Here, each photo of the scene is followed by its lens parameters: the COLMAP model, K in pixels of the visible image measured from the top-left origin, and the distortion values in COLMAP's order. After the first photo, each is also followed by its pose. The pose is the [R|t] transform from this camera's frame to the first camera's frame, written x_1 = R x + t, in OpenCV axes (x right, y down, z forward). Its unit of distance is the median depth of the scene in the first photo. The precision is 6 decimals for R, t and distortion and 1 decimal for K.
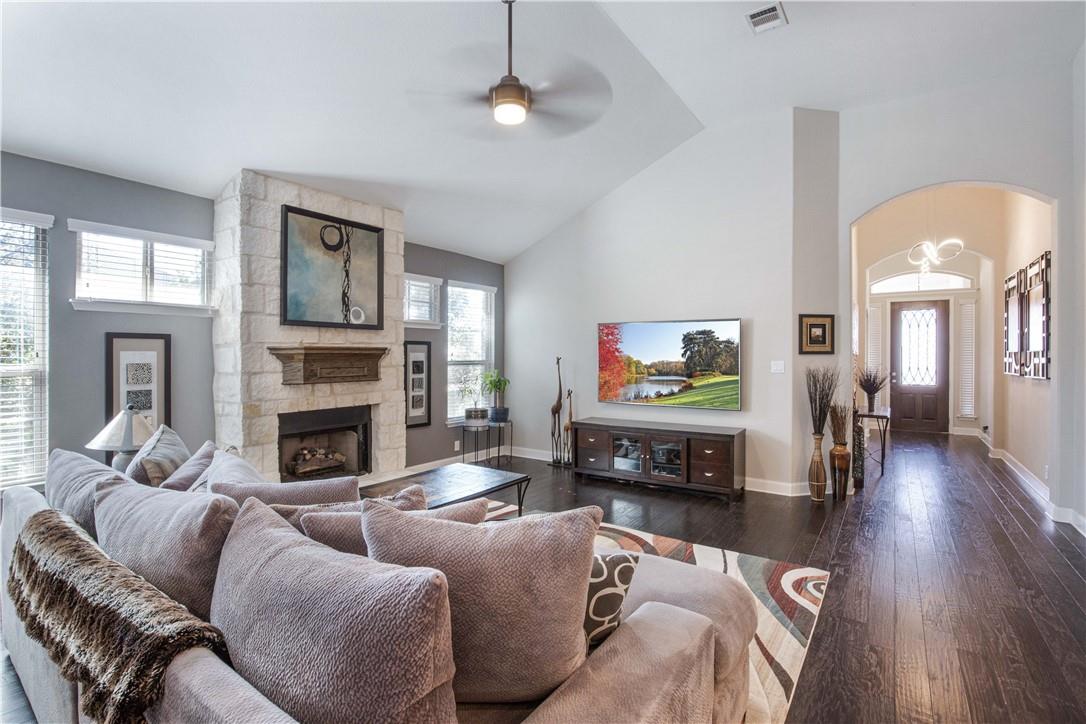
lens RADIAL K [[502.7, 0, 539.6], [0, 502.7, 343.1], [0, 0, 1]] dist [-0.029801, 0.004630]
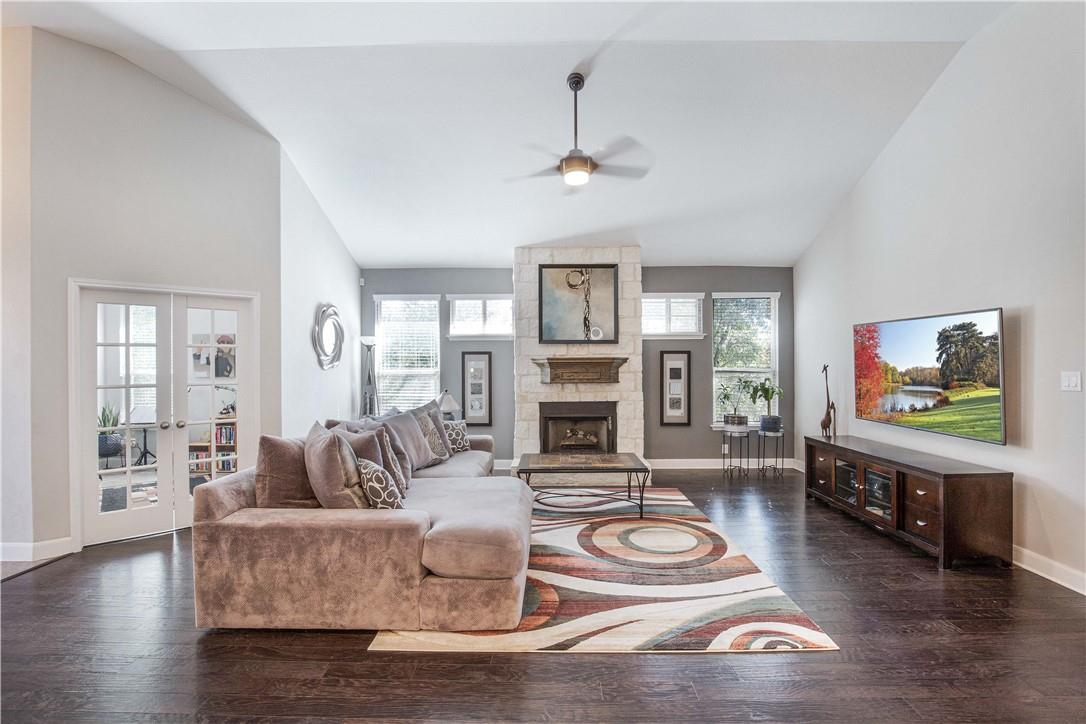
lens RADIAL K [[502.7, 0, 540.9], [0, 502.7, 355.5], [0, 0, 1]] dist [-0.029801, 0.004630]
pose [[0.574939, -0.024068, -0.817842, 0.617775], [0.022653, 0.999652, -0.013493, 0.017239], [0.817883, -0.010769, 0.575284, 0.103447]]
